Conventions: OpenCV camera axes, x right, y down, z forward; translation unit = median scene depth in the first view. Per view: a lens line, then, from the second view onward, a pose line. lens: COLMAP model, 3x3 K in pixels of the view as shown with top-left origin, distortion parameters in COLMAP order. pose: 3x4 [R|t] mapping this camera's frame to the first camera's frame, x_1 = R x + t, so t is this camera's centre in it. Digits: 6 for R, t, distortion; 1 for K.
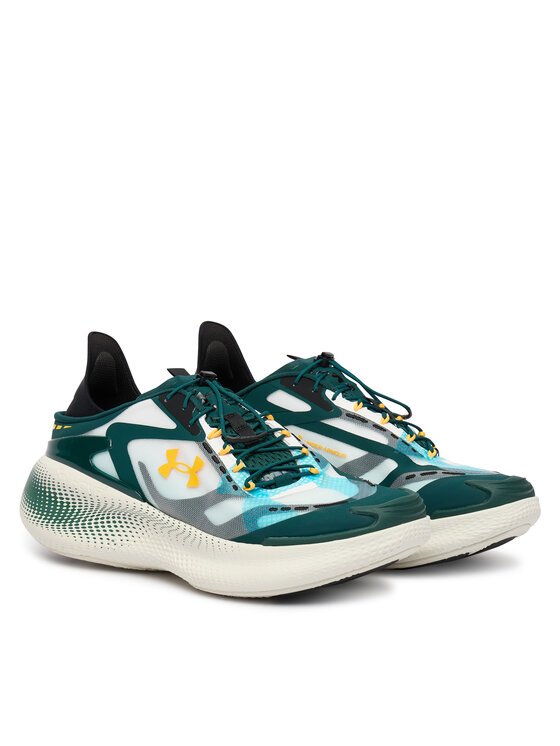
lens RADIAL K [[2006.3, 0, 280.0], [0, 2006.3, 373.0], [0, 0, 1]] dist [0.031631, 0.000000]
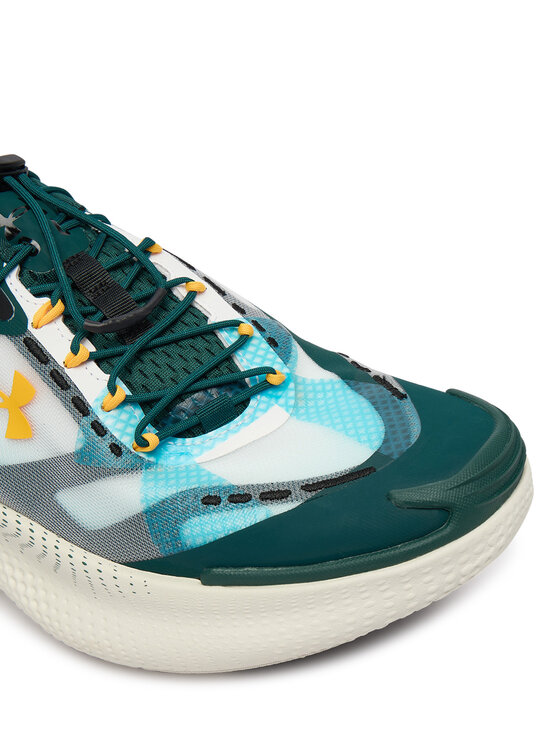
lens RADIAL K [[894.1, 0, 278.9], [0, 894.1, 373.1], [0, 0, 1]] dist [-0.041074, 0.000000]
pose [[0.969090, -0.150893, 0.195180, -0.023312], [0.051781, 0.897927, 0.437087, -0.044645], [-0.241211, -0.413470, 0.877986, 0.815992]]
